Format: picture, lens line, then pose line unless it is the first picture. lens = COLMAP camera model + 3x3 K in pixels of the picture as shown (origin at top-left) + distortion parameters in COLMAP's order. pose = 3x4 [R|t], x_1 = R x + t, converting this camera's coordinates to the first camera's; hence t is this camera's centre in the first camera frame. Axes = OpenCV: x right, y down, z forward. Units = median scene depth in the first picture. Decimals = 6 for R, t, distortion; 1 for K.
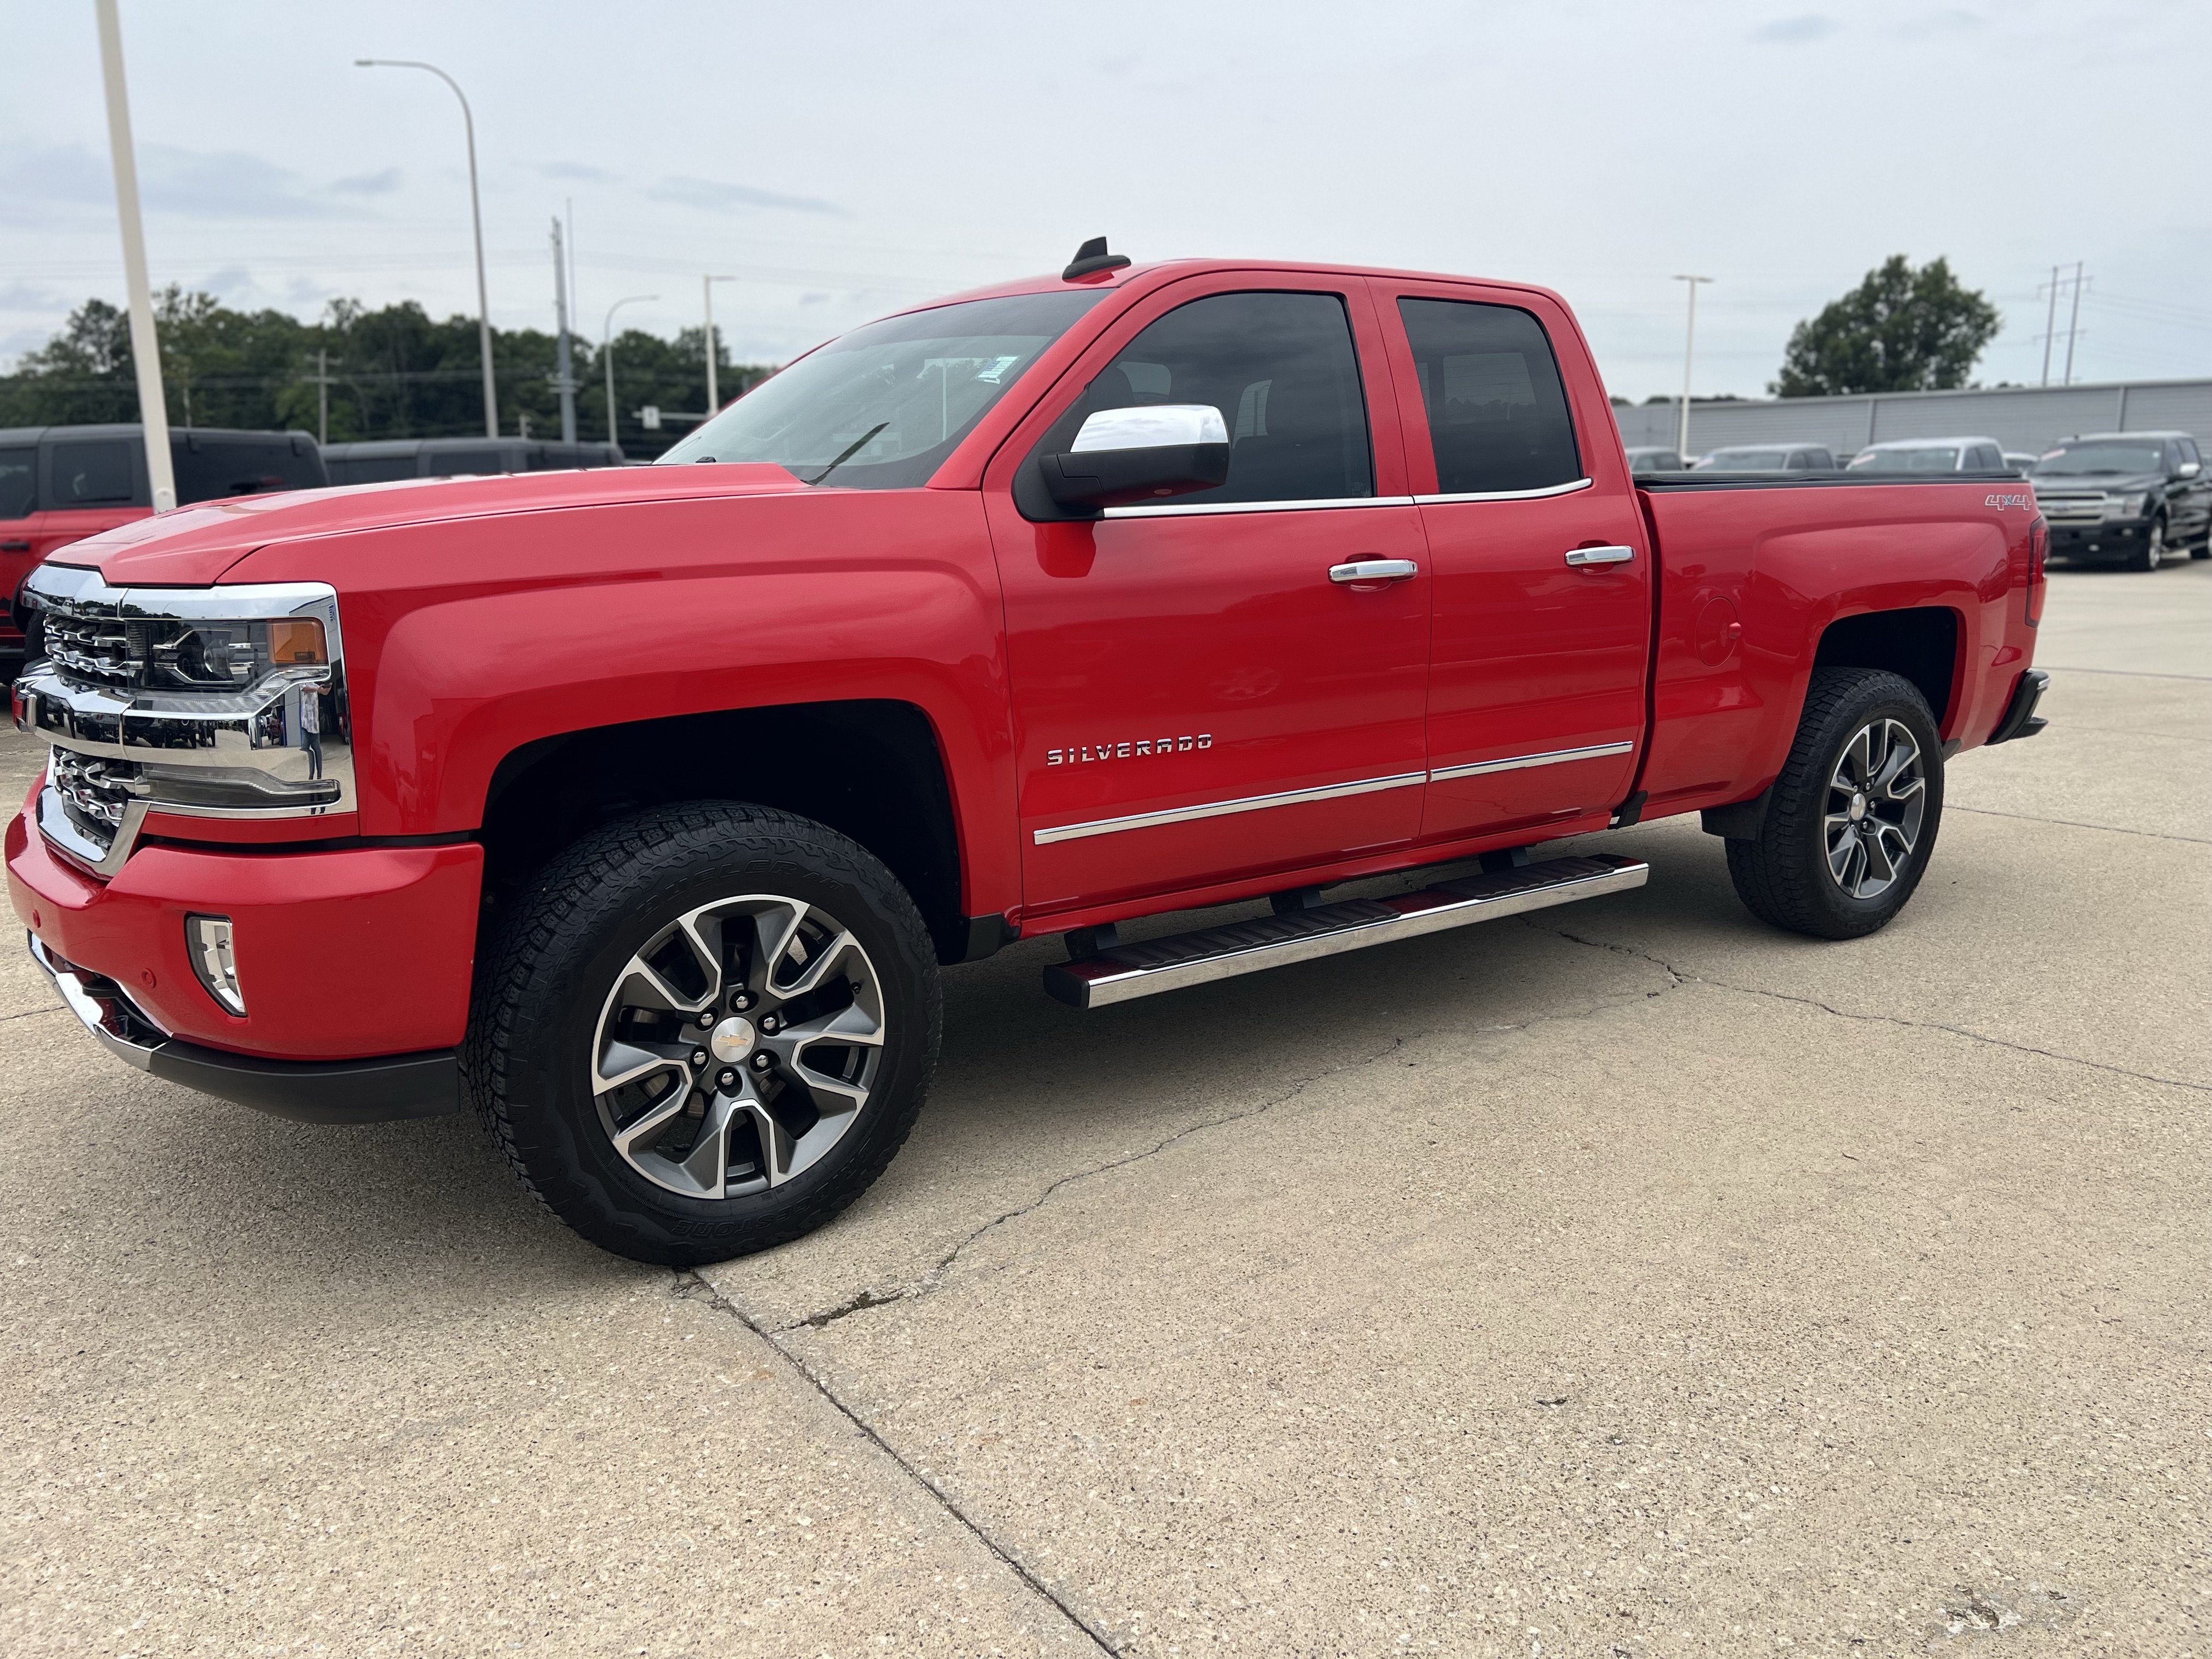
lens RADIAL K [[1648.6, 0, 1096.8], [0, 1648.6, 818.9], [0, 0, 1]] dist [0.041999, -0.045083]
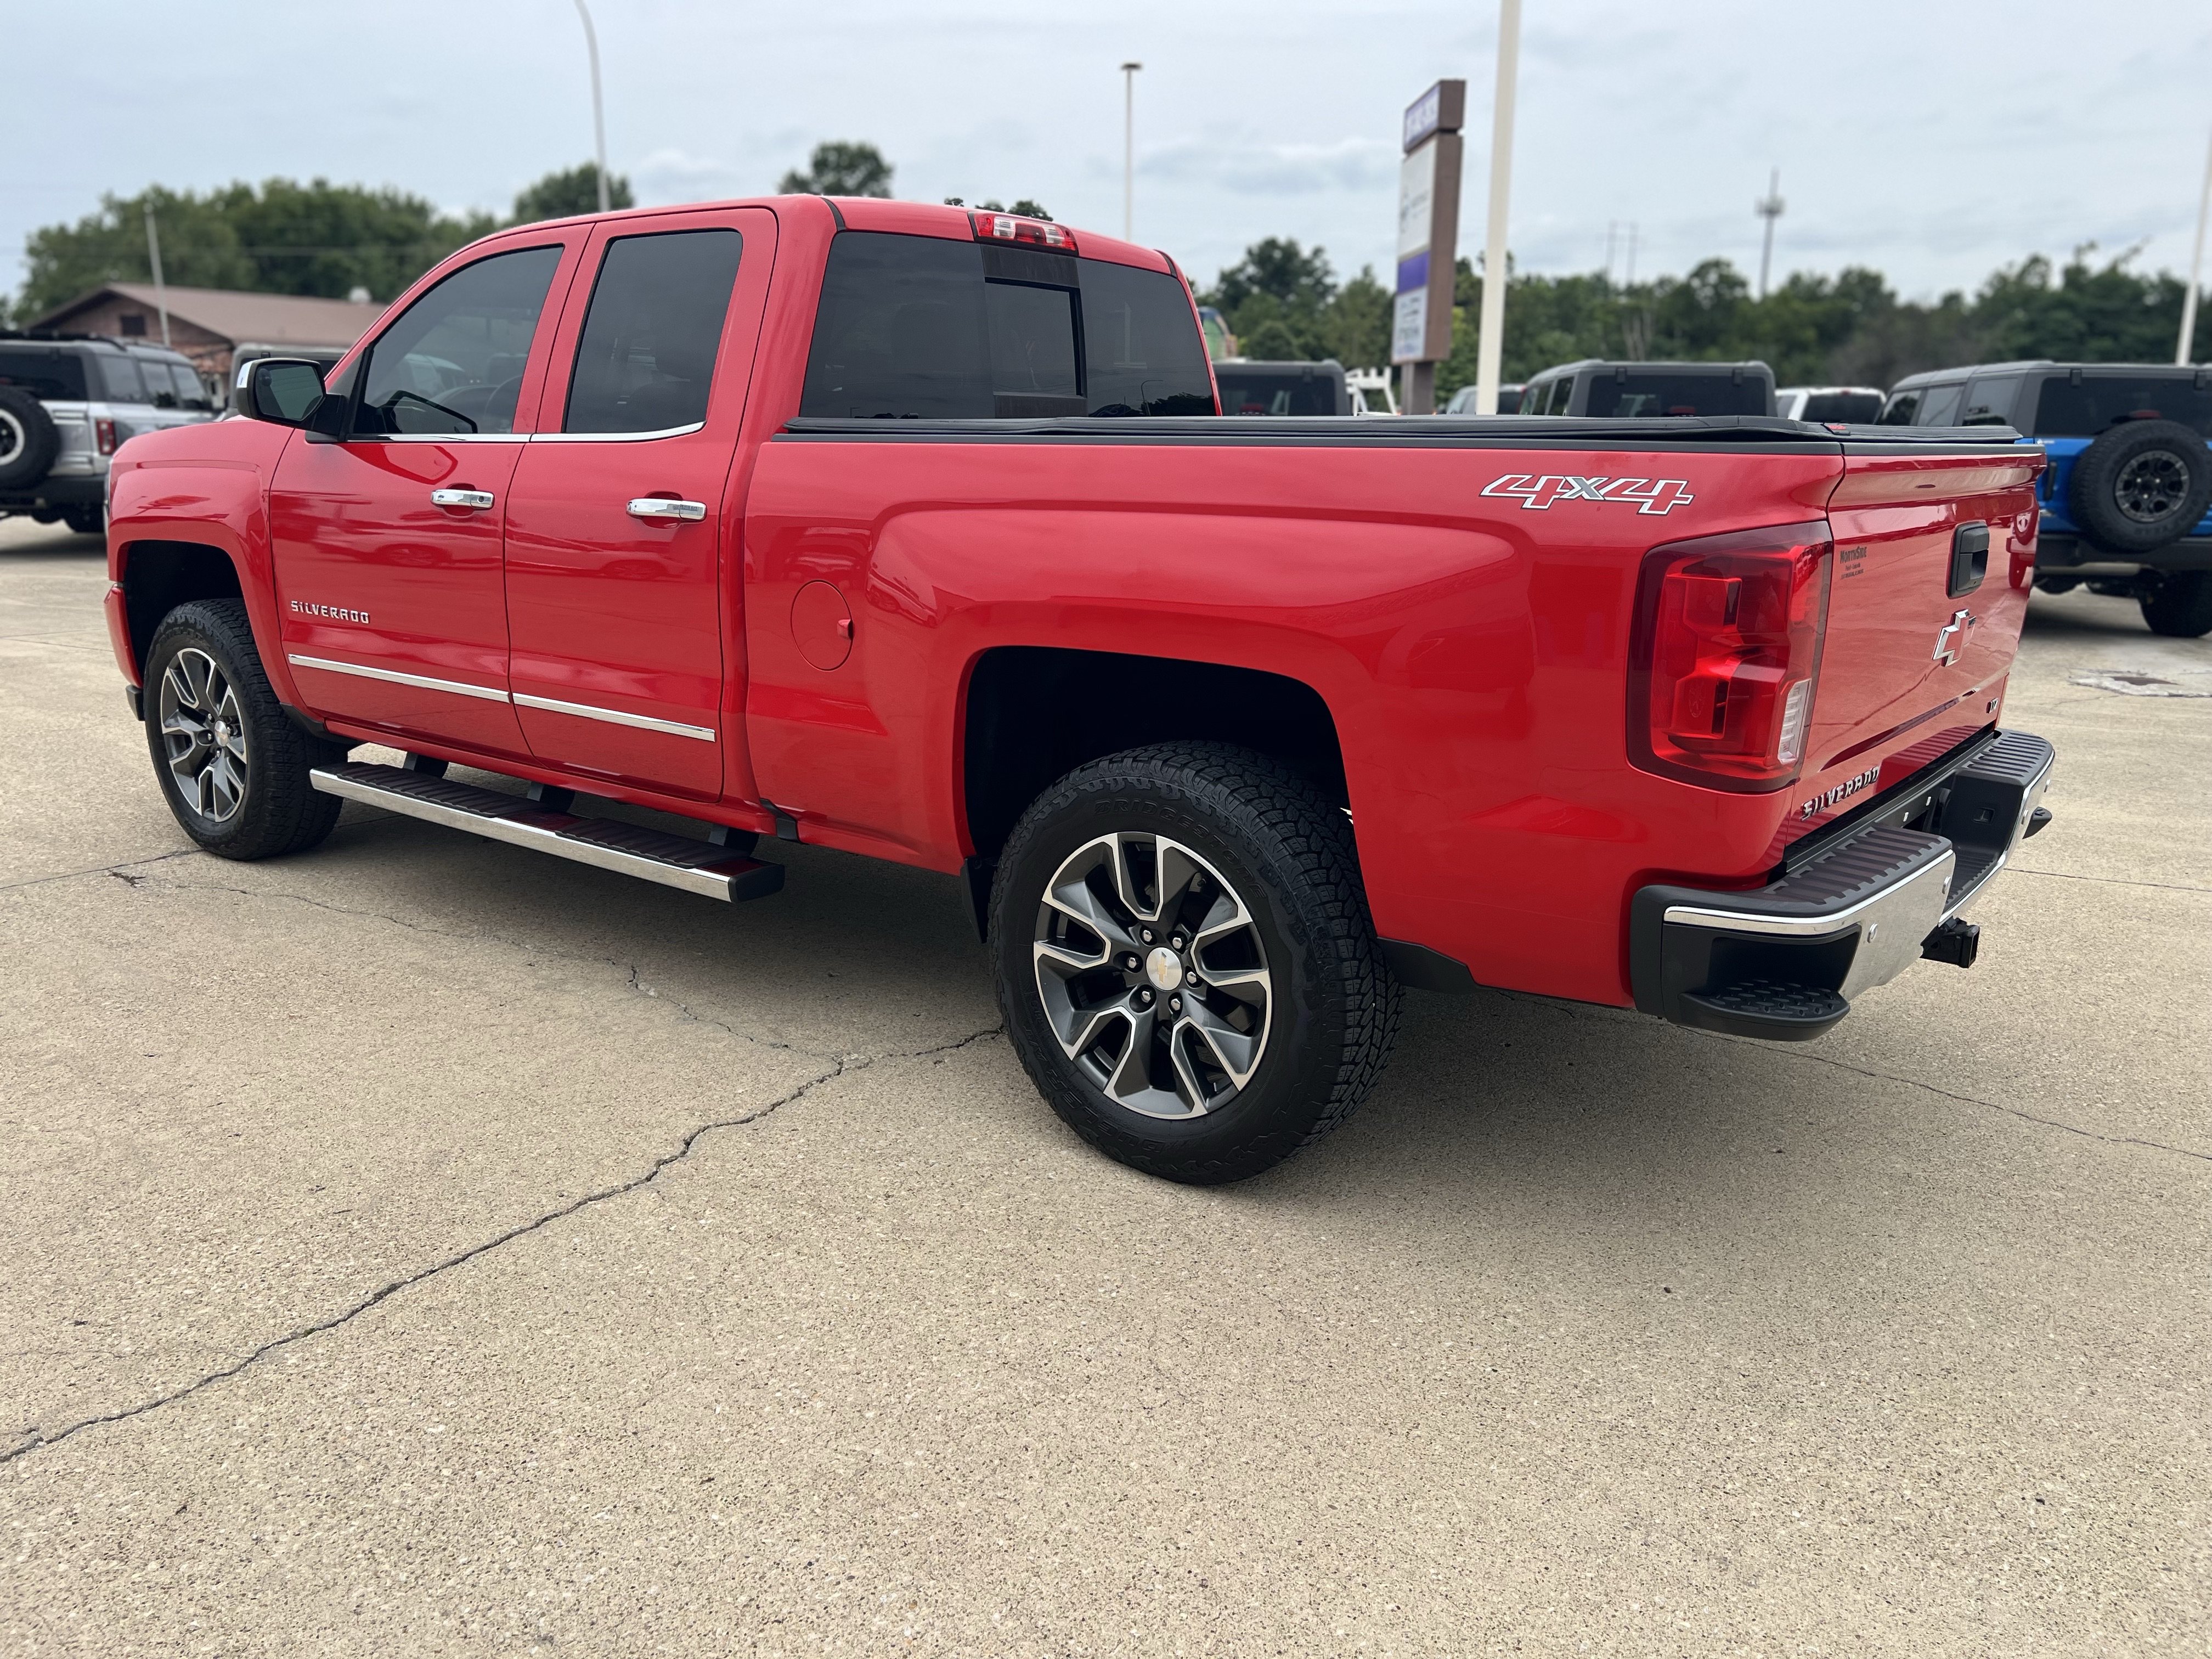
lens RADIAL K [[1648.6, 0, 1095.2], [0, 1648.6, 811.5], [0, 0, 1]] dist [0.041999, -0.045083]
pose [[0.291310, 0.232313, -0.927992, 1.004328], [-0.197017, 0.963839, 0.179440, -0.168416], [0.936121, 0.130558, 0.326545, 0.768058]]
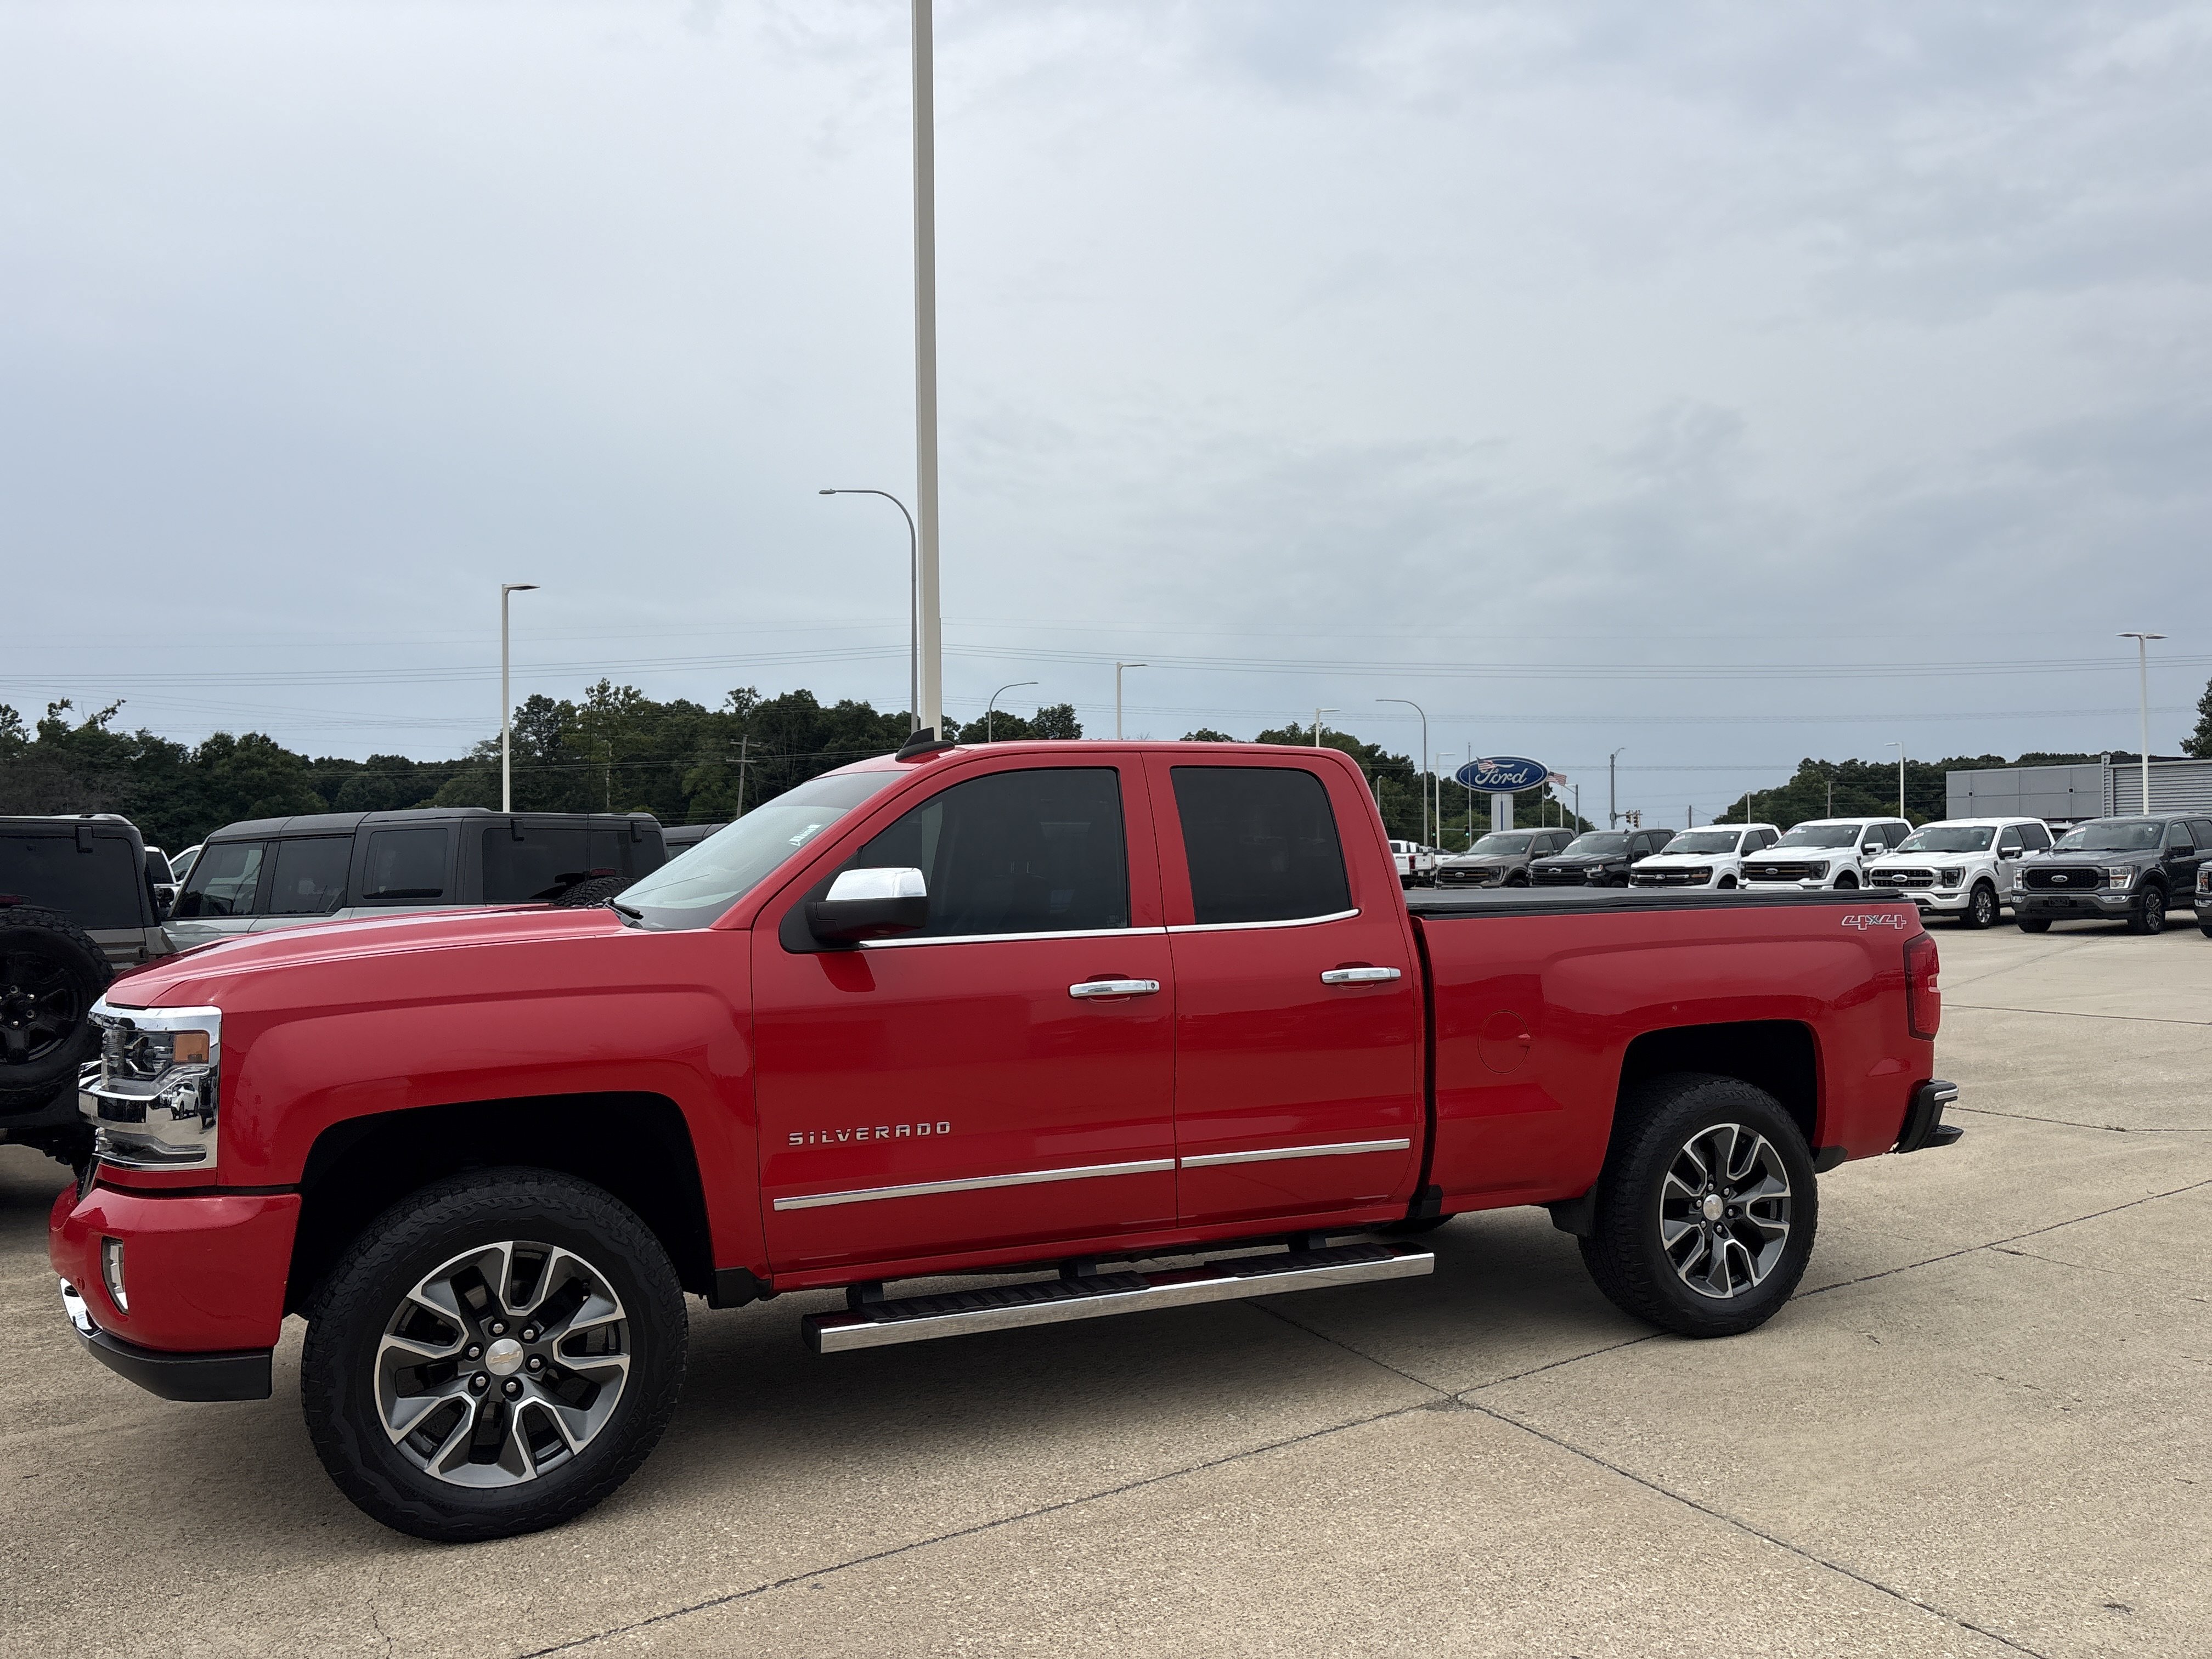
lens RADIAL K [[1648.6, 0, 1089.7], [0, 1648.6, 807.4], [0, 0, 1]] dist [0.041999, -0.045083]
pose [[0.979802, -0.008909, -0.199774, 0.283903], [-0.035892, 0.974949, -0.219513, -0.009947], [0.196725, 0.222249, 0.954937, -0.137239]]
